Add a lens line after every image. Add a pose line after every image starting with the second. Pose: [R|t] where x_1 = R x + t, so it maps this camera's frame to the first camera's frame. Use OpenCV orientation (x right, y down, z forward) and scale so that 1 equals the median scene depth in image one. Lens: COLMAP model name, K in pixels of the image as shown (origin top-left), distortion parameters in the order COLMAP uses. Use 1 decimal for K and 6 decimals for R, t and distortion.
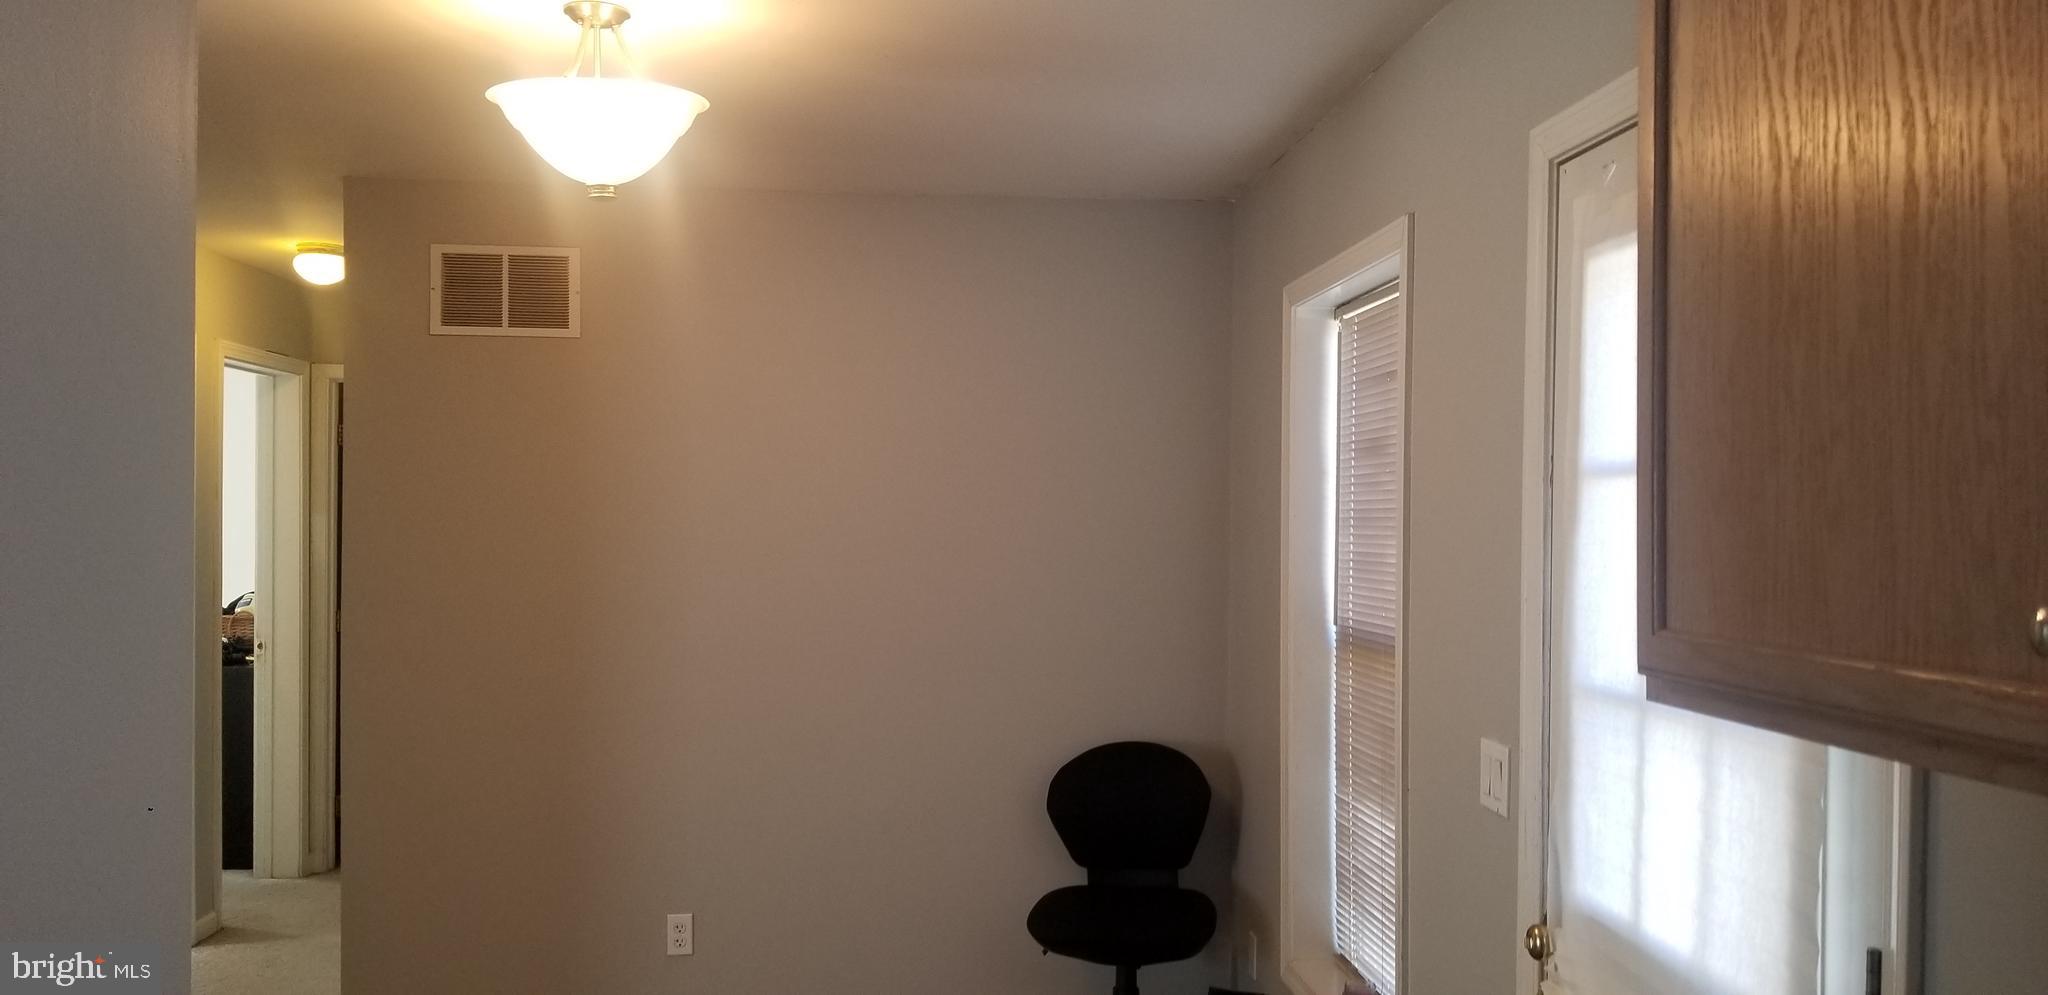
lens RADIAL K [[1613.3, 0, 1024.0], [0, 1613.3, 497.5], [0, 0, 1]] dist [0.008690, -0.002281]
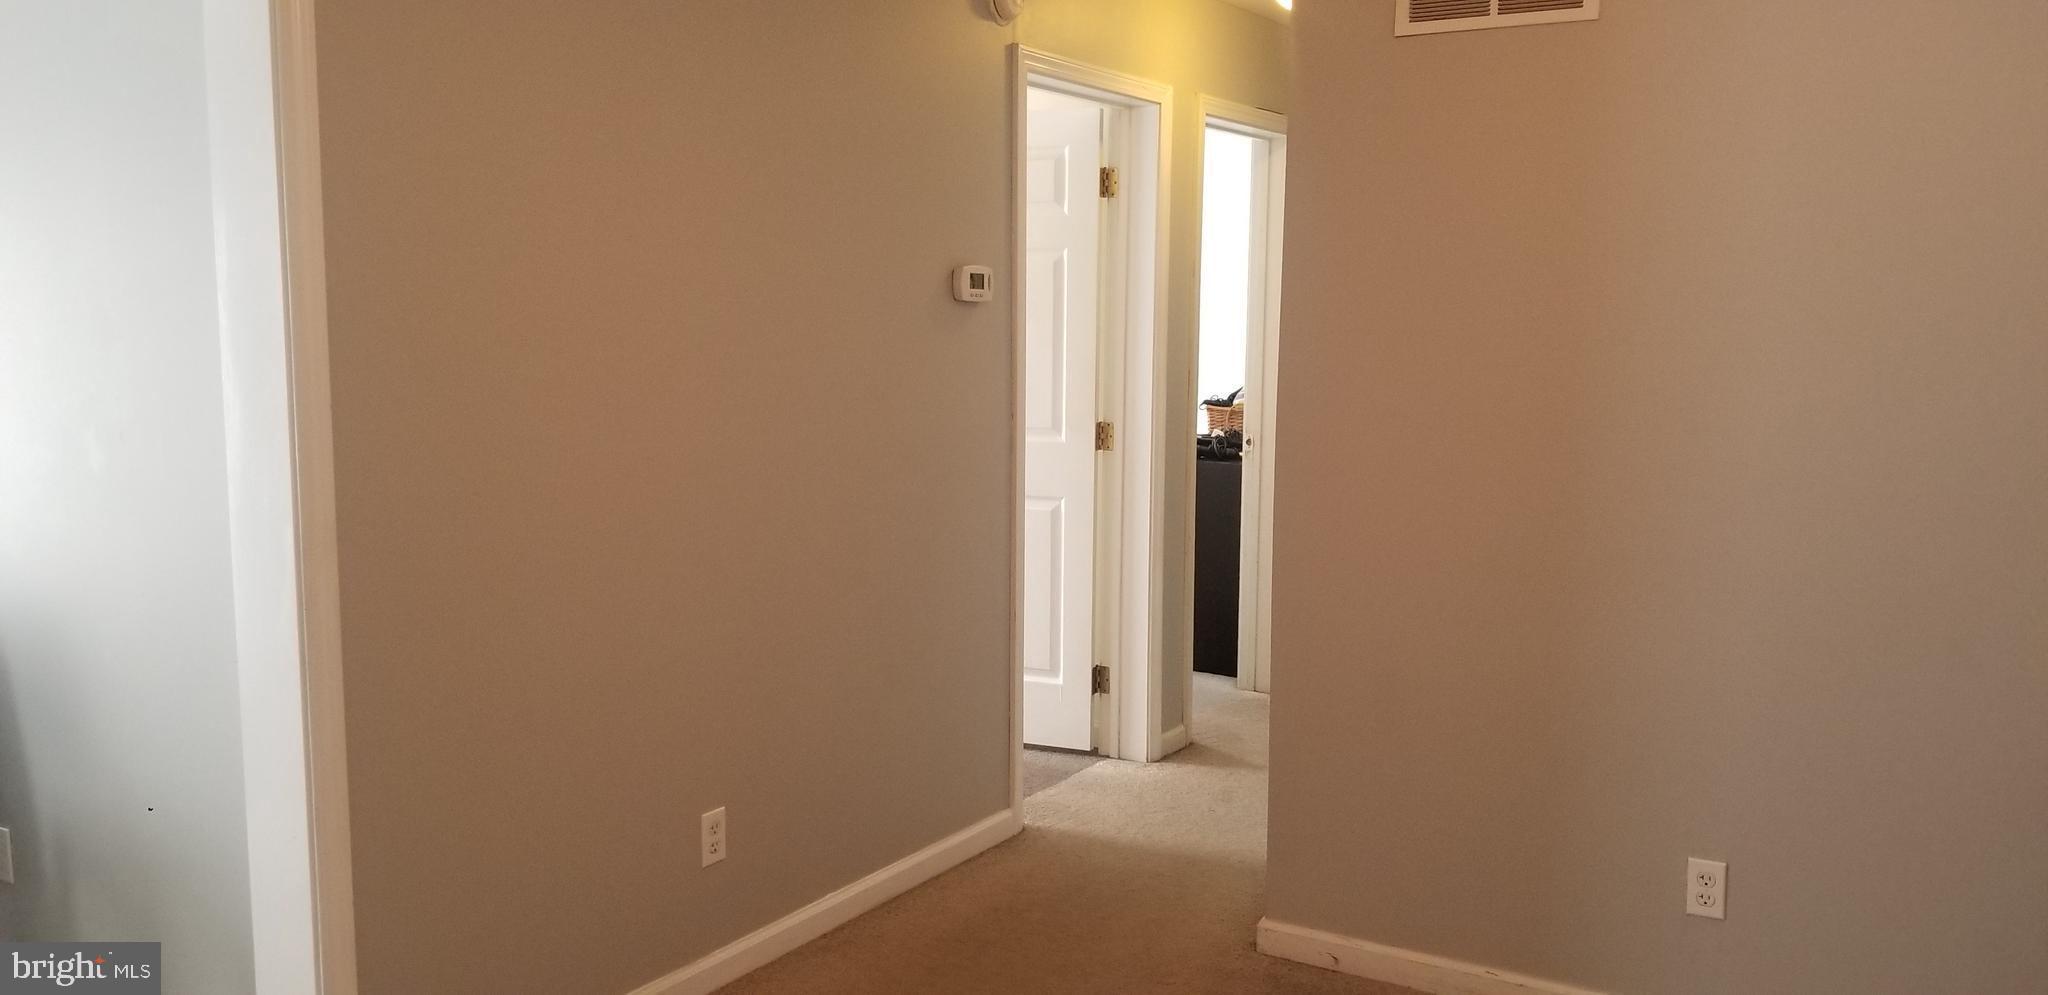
lens RADIAL K [[1613.3, 0, 1024.0], [0, 1613.3, 497.5], [0, 0, 1]] dist [0.008690, -0.002281]
pose [[0.805198, 0.073423, -0.588444, -0.040126], [-0.003107, 0.992814, 0.119627, 0.016329], [0.592998, -0.094495, 0.799640, 0.218694]]
